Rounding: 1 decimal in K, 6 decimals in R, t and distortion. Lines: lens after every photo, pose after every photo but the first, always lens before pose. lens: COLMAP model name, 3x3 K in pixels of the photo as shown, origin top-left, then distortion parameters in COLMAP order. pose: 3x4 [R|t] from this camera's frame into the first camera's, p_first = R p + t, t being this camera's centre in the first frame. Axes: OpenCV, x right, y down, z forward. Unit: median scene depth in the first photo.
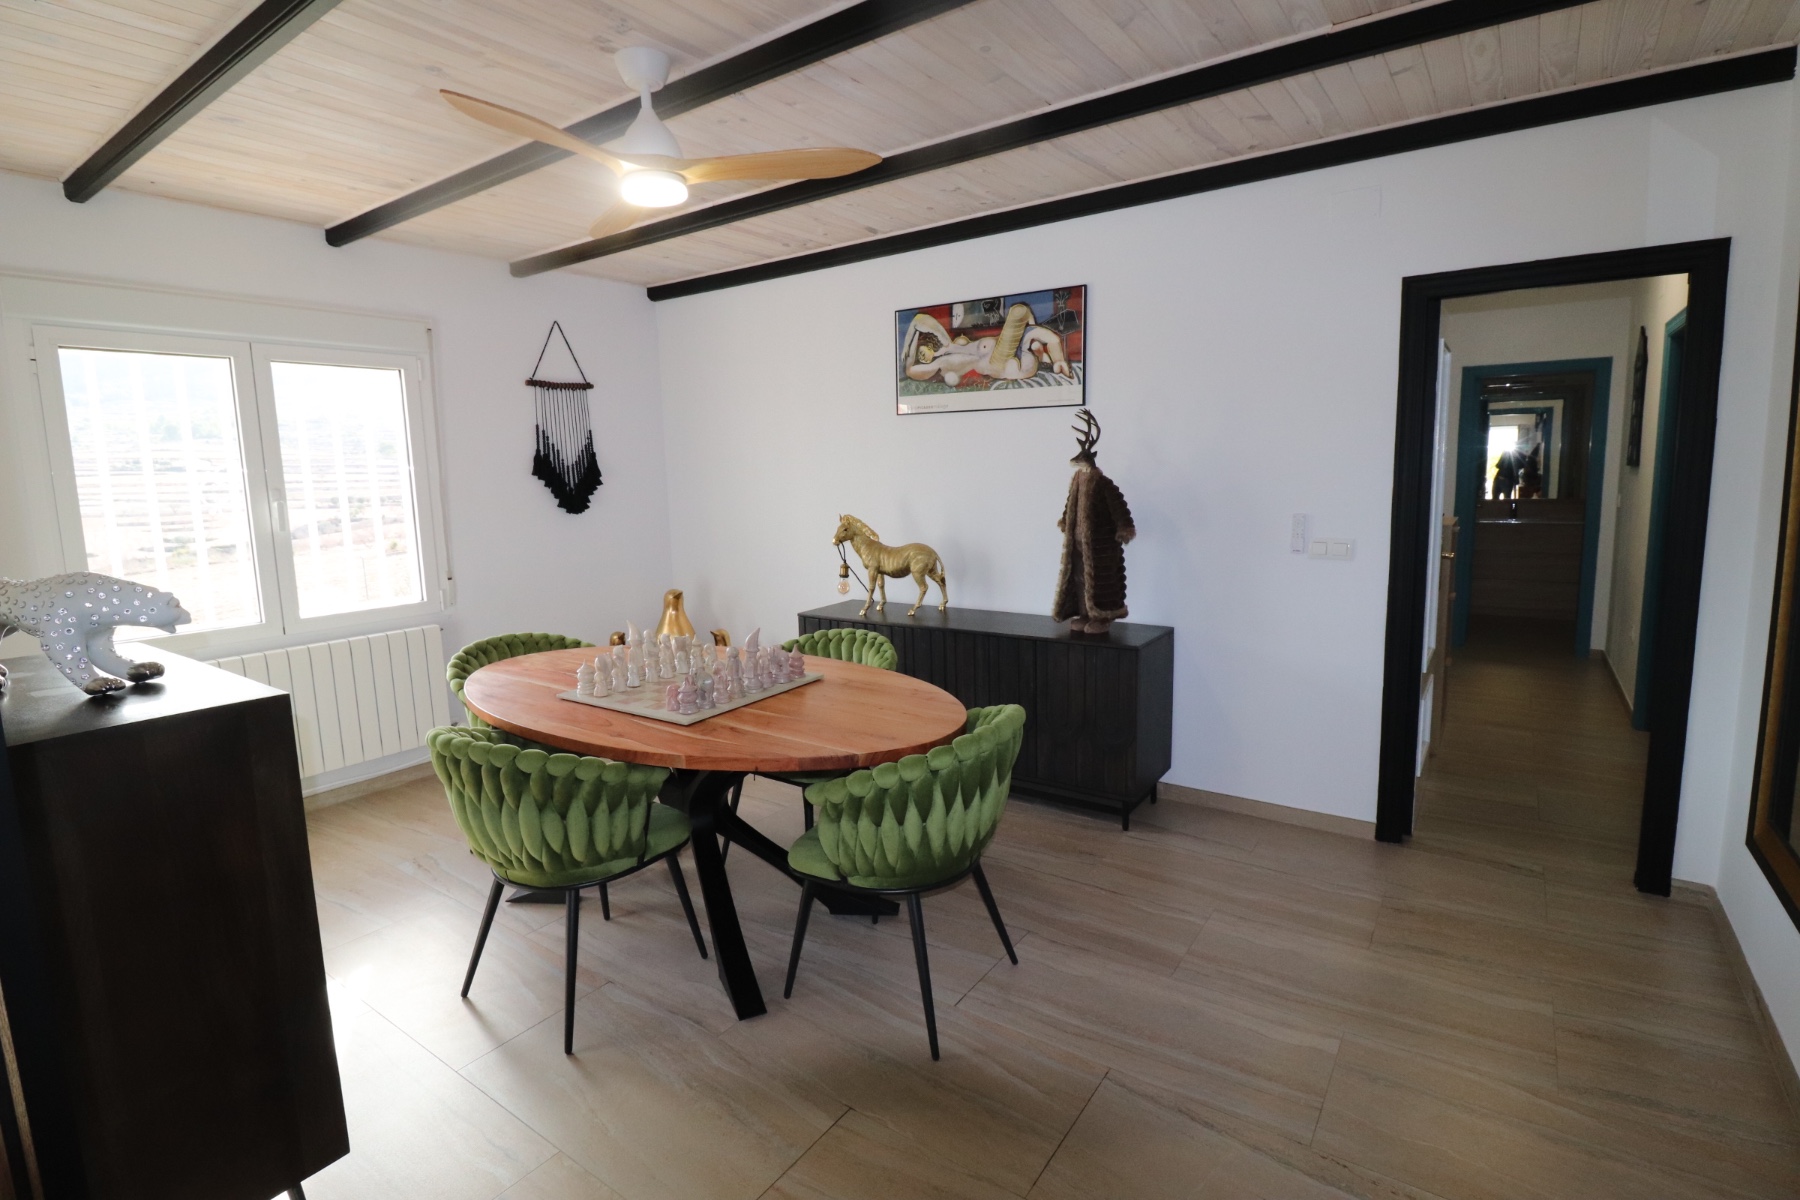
lens RADIAL K [[833.5, 0, 913.6], [0, 833.5, 580.5], [0, 0, 1]] dist [0.003321, -0.013166]
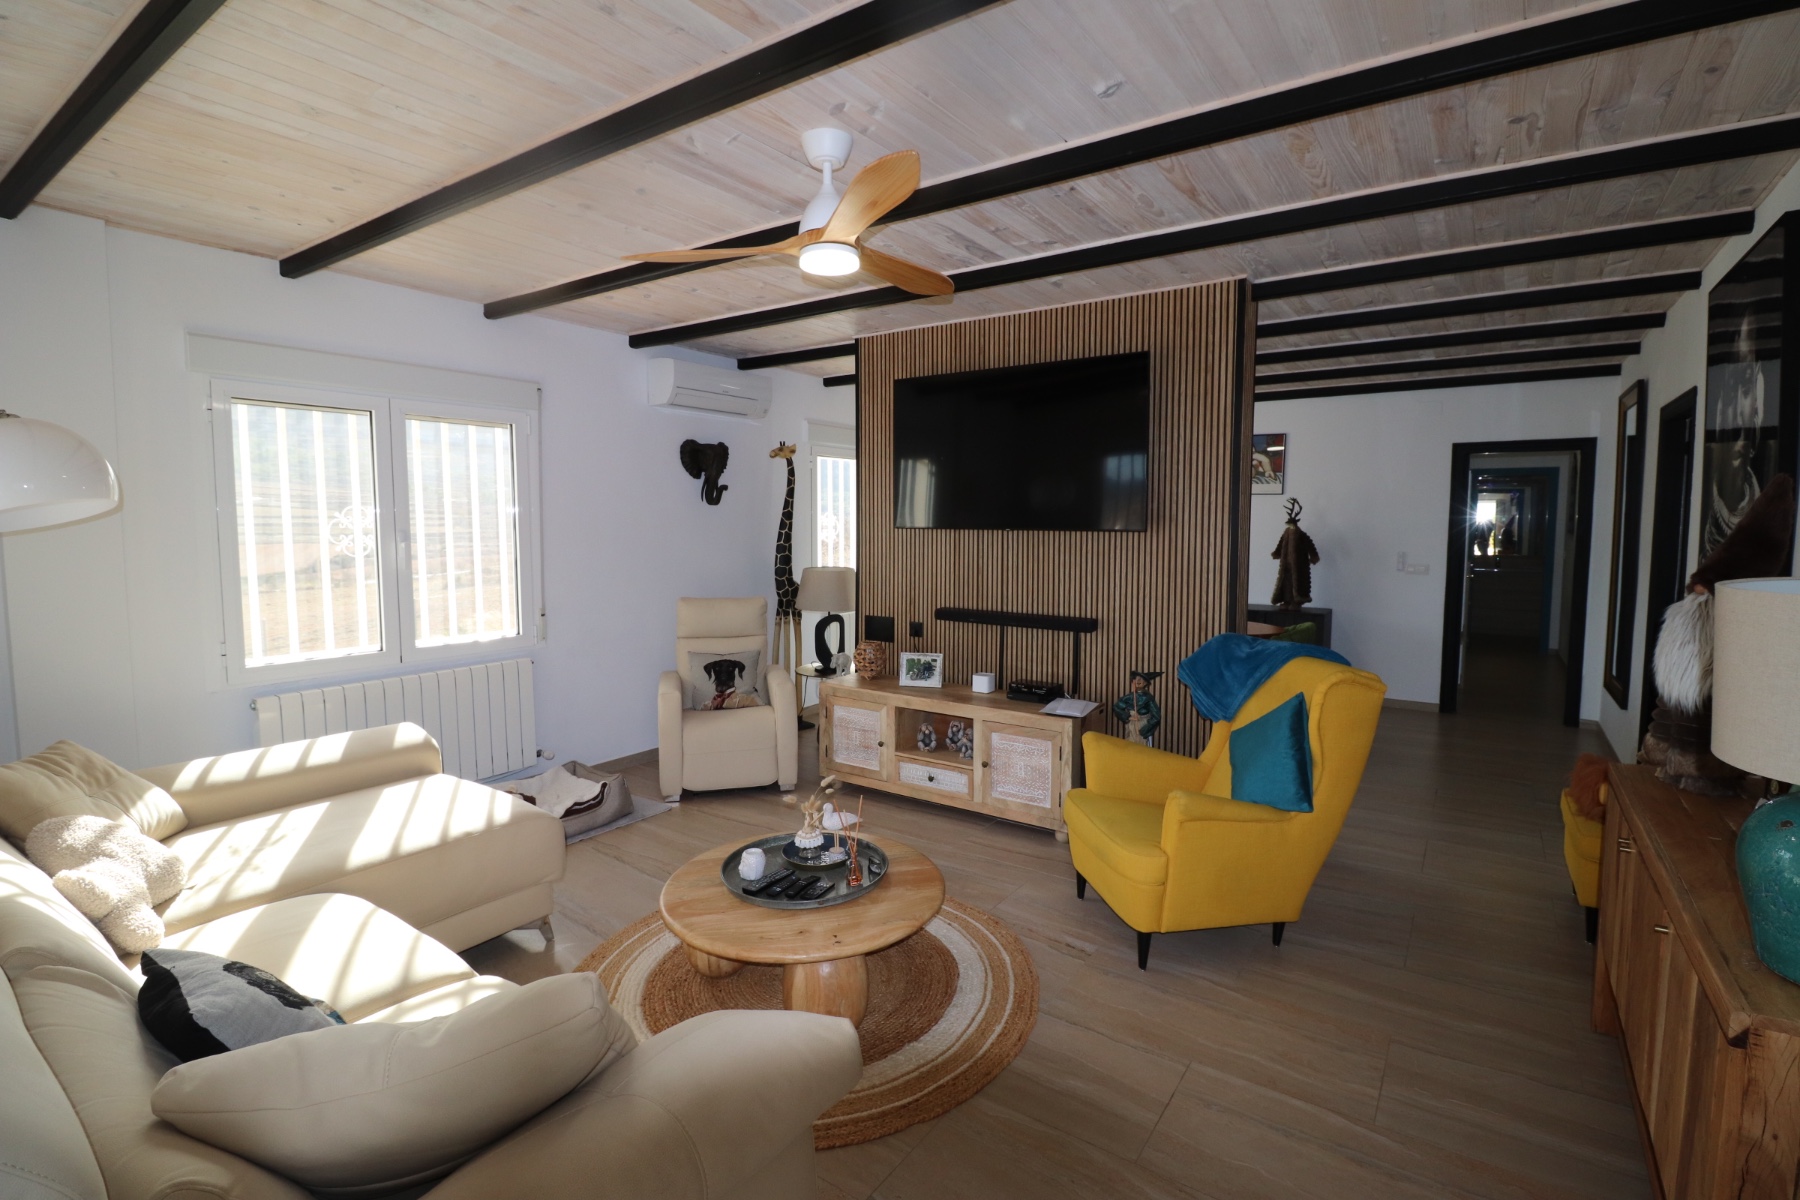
lens RADIAL K [[833.5, 0, 913.6], [0, 833.5, 580.5], [0, 0, 1]] dist [0.003321, -0.013166]
pose [[0.999649, 0.020499, 0.016758, -0.680592], [-0.019296, 0.997428, -0.069024, 0.140040], [-0.018130, 0.068677, 0.997474, -0.902282]]
